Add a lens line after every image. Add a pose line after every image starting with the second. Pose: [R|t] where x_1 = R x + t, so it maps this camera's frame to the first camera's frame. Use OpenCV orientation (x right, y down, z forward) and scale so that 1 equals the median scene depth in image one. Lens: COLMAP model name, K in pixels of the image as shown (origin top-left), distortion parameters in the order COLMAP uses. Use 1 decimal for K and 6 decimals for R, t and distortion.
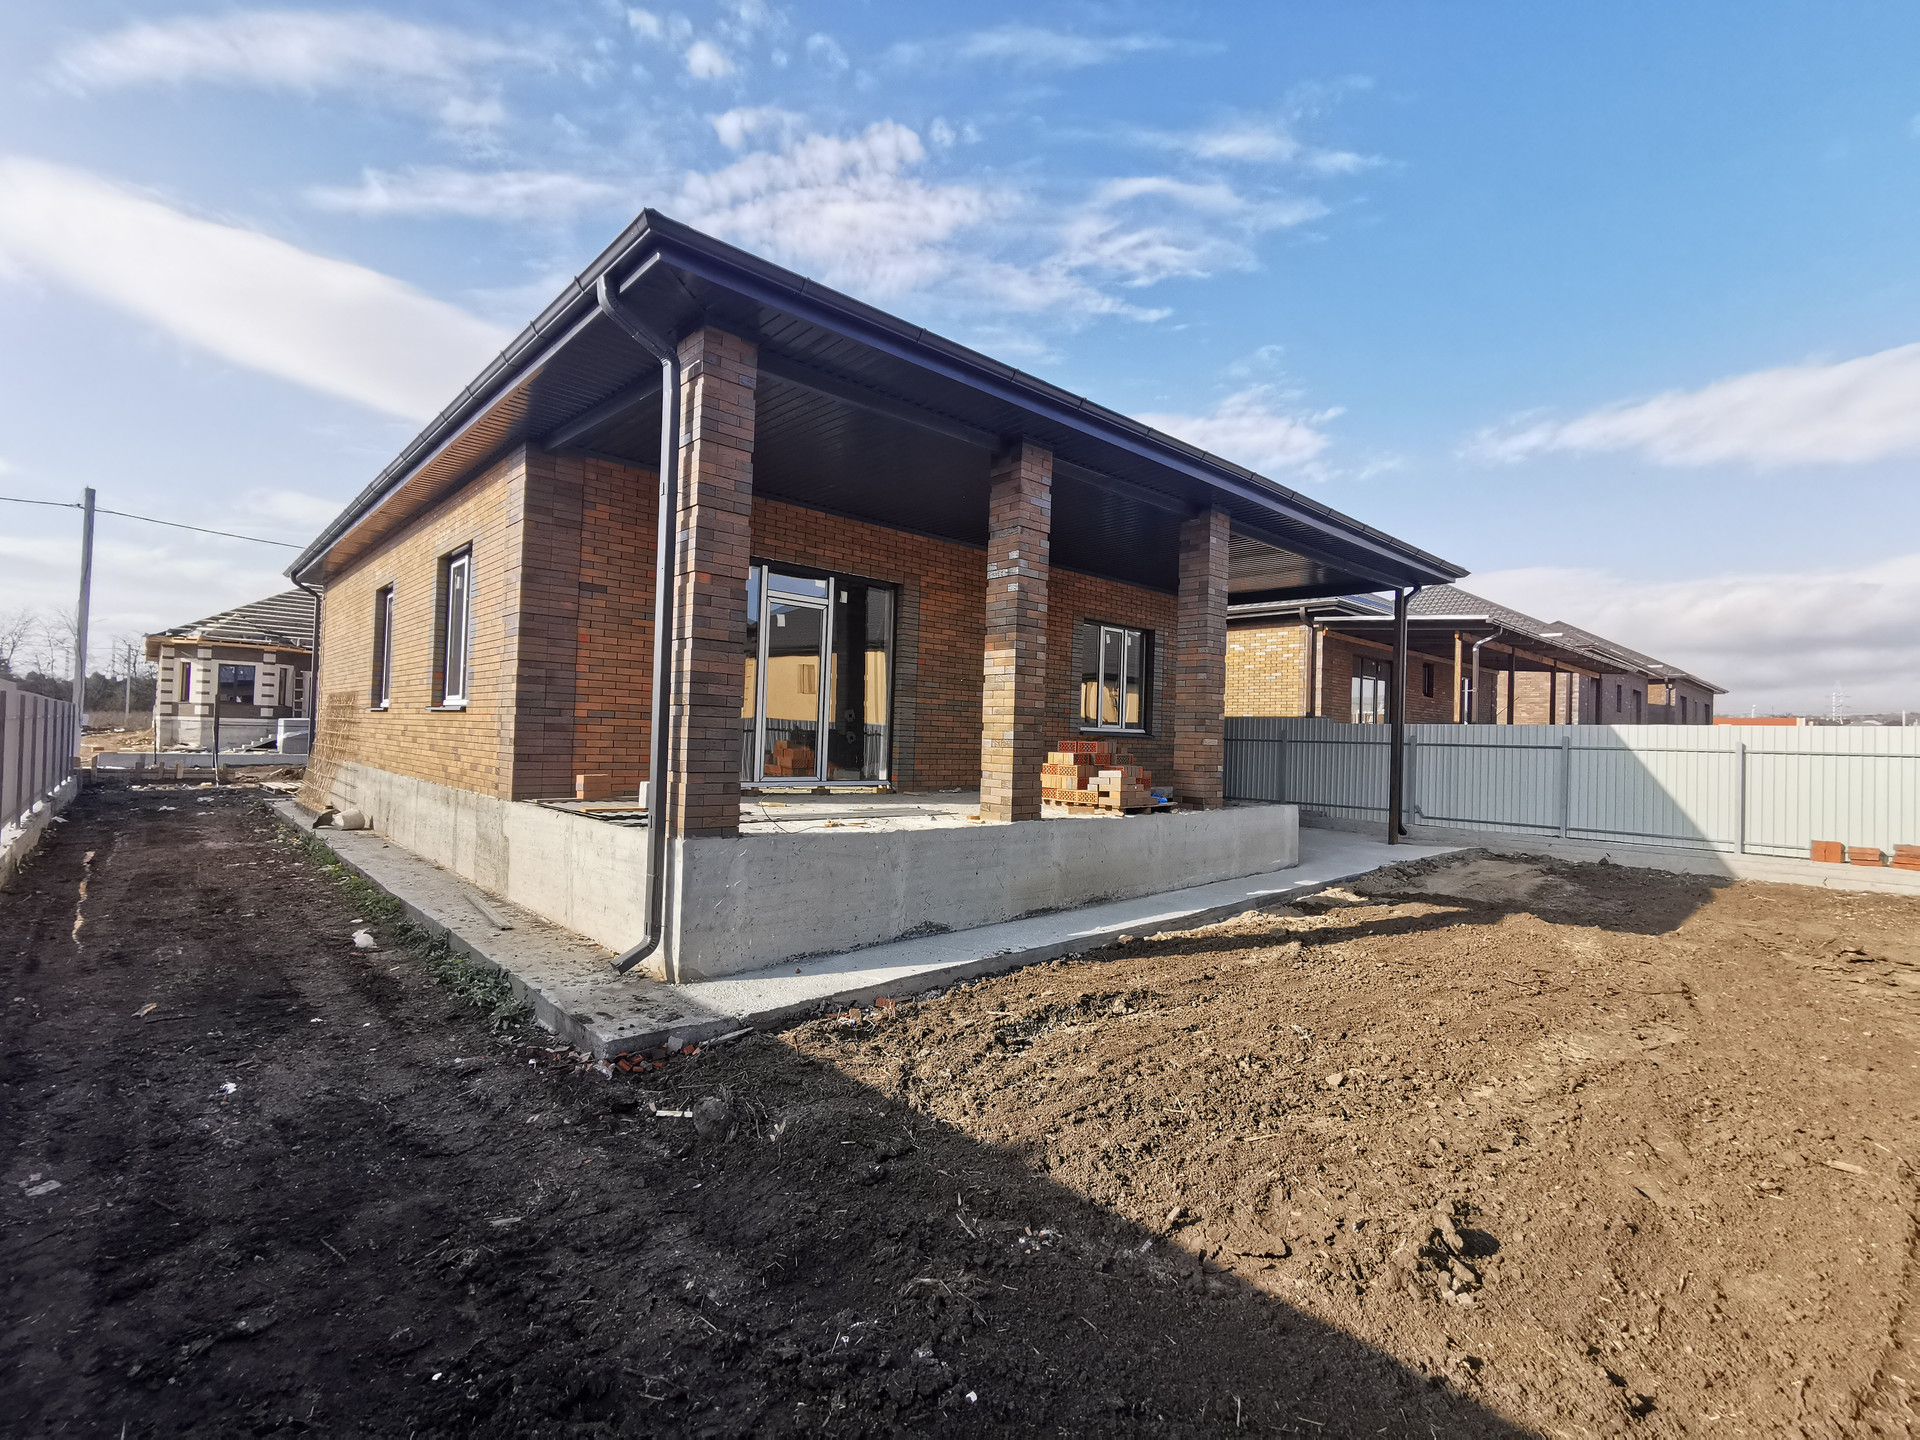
lens RADIAL K [[879.3, 0, 952.7], [0, 879.3, 716.0], [0, 0, 1]] dist [-0.000816, 0.007567]
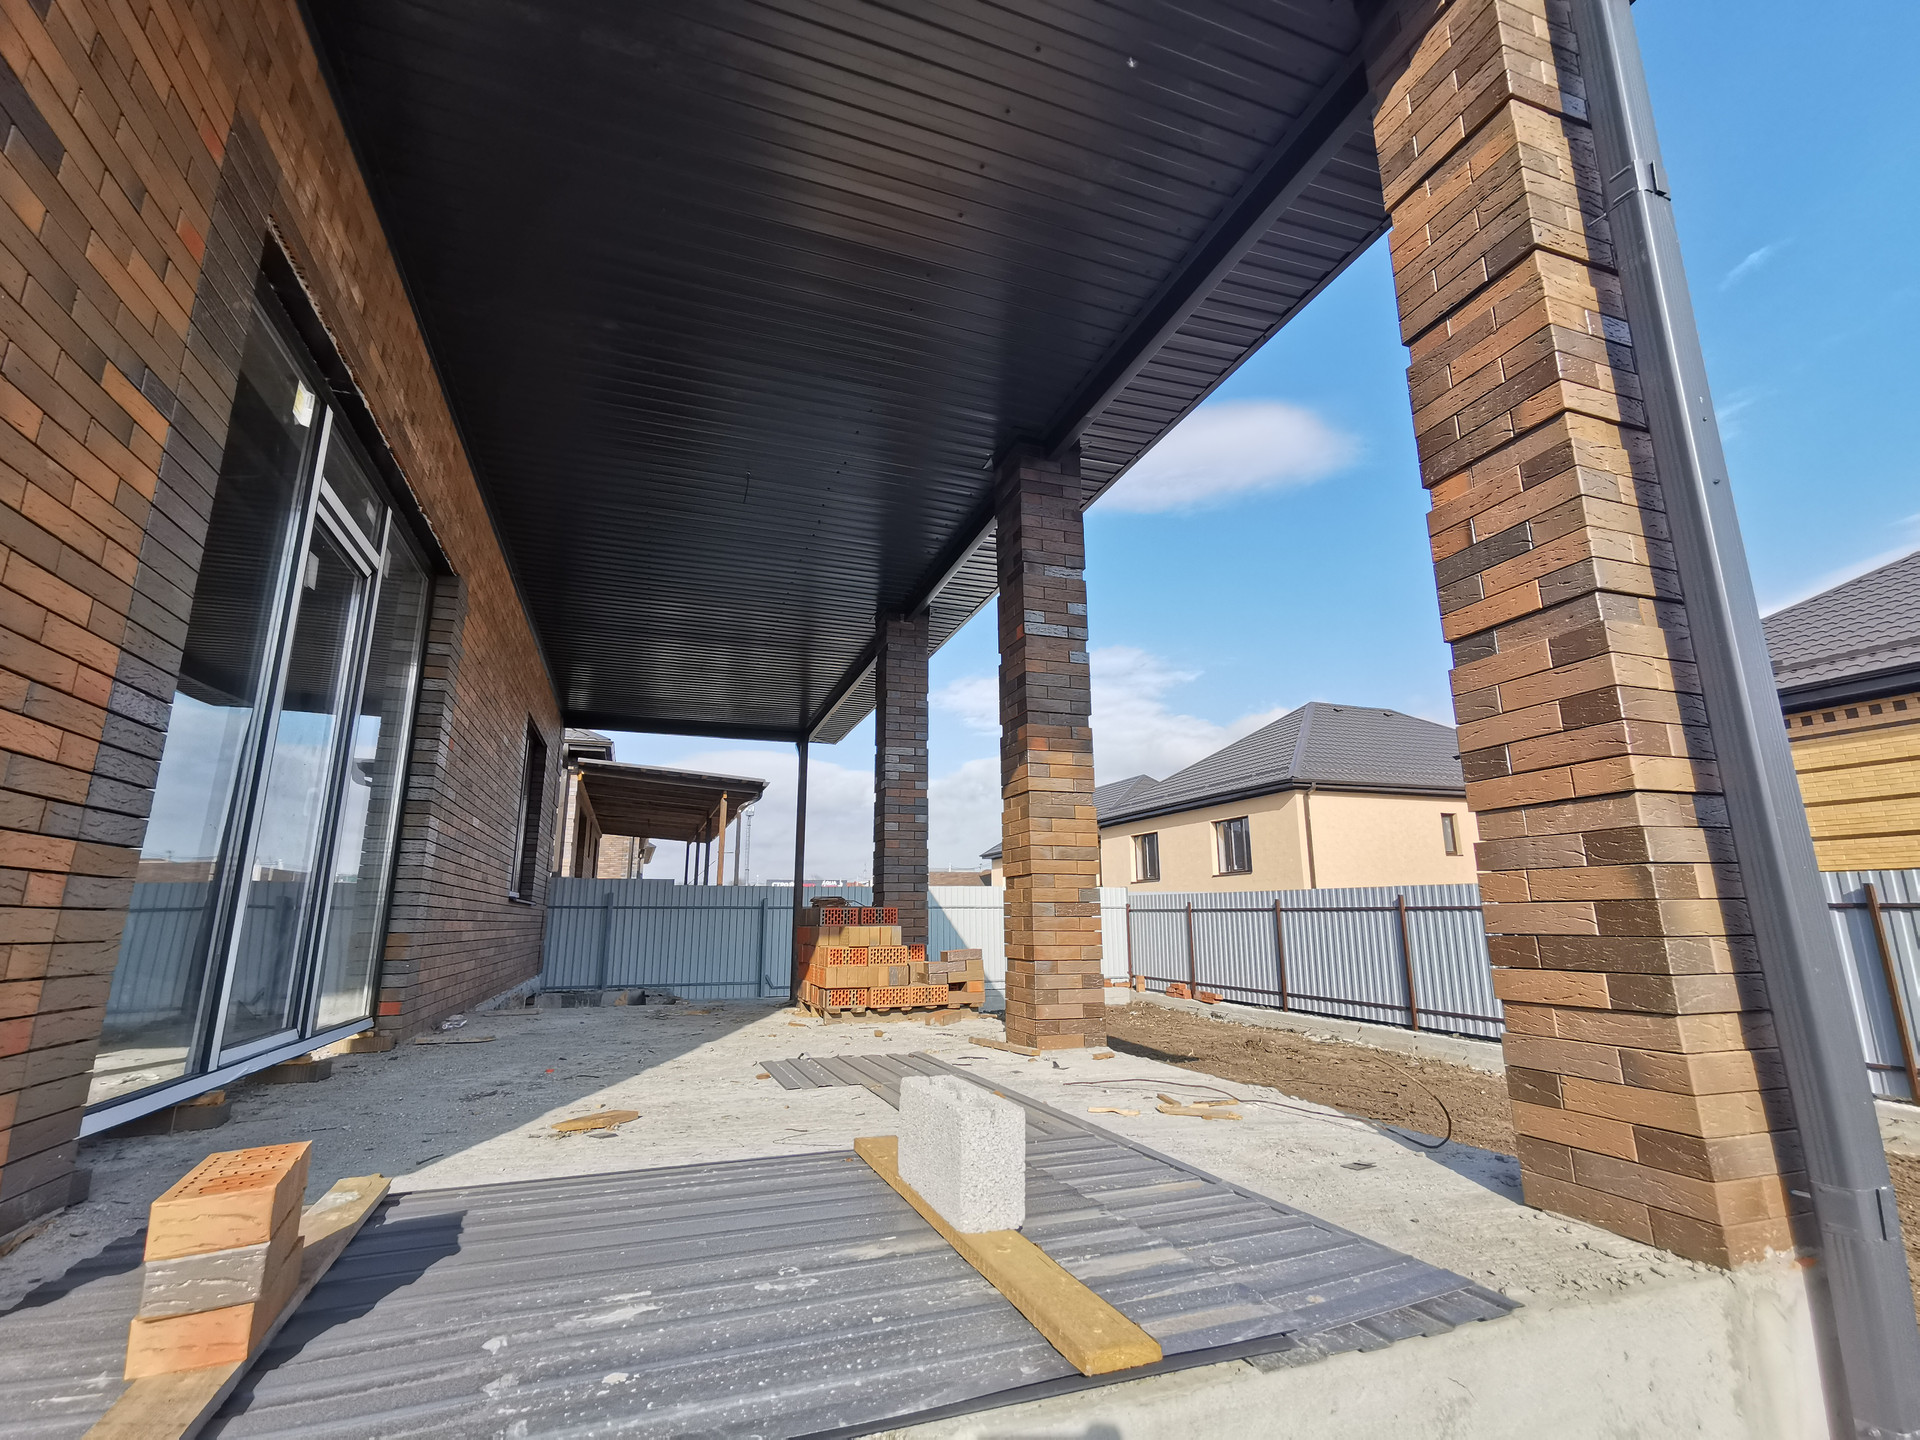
lens RADIAL K [[879.3, 0, 972.3], [0, 879.3, 719.0], [0, 0, 1]] dist [-0.000816, 0.007567]
pose [[0.386837, 0.174477, 0.905491, -0.482471], [-0.007238, 0.982481, -0.186220, 0.014545], [-0.922119, 0.065483, 0.381324, 0.758485]]
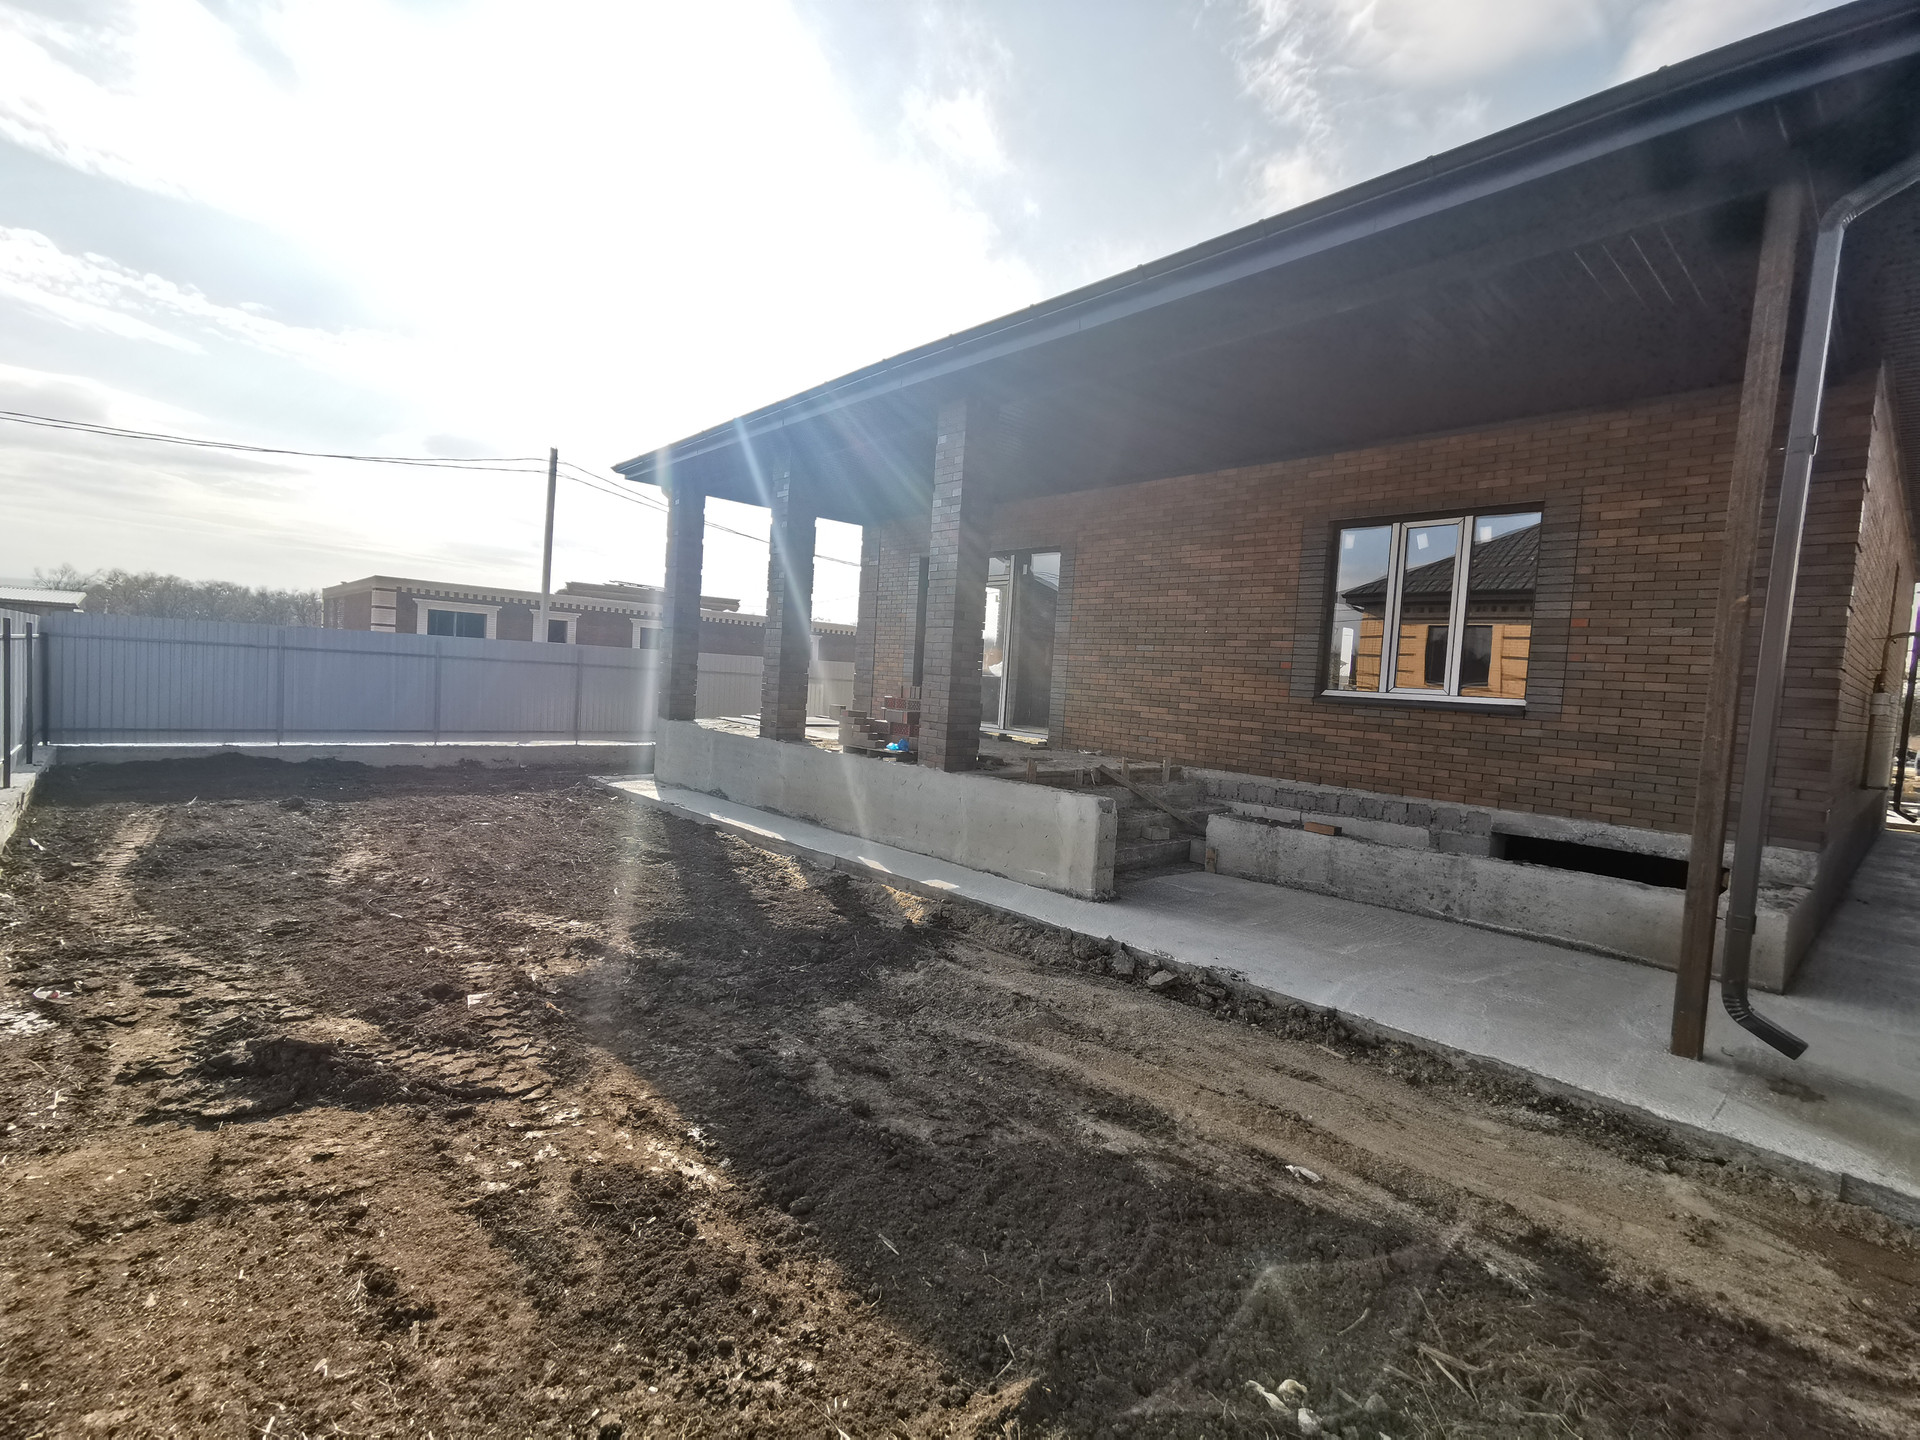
lens RADIAL K [[879.3, 0, 949.7], [0, 879.3, 720.6], [0, 0, 1]] dist [-0.000816, 0.007567]
pose [[-0.013573, 0.015380, -0.999790, 1.301649], [-0.036525, 0.999207, 0.015867, 0.057455], [0.999241, 0.036733, -0.013001, 1.187536]]
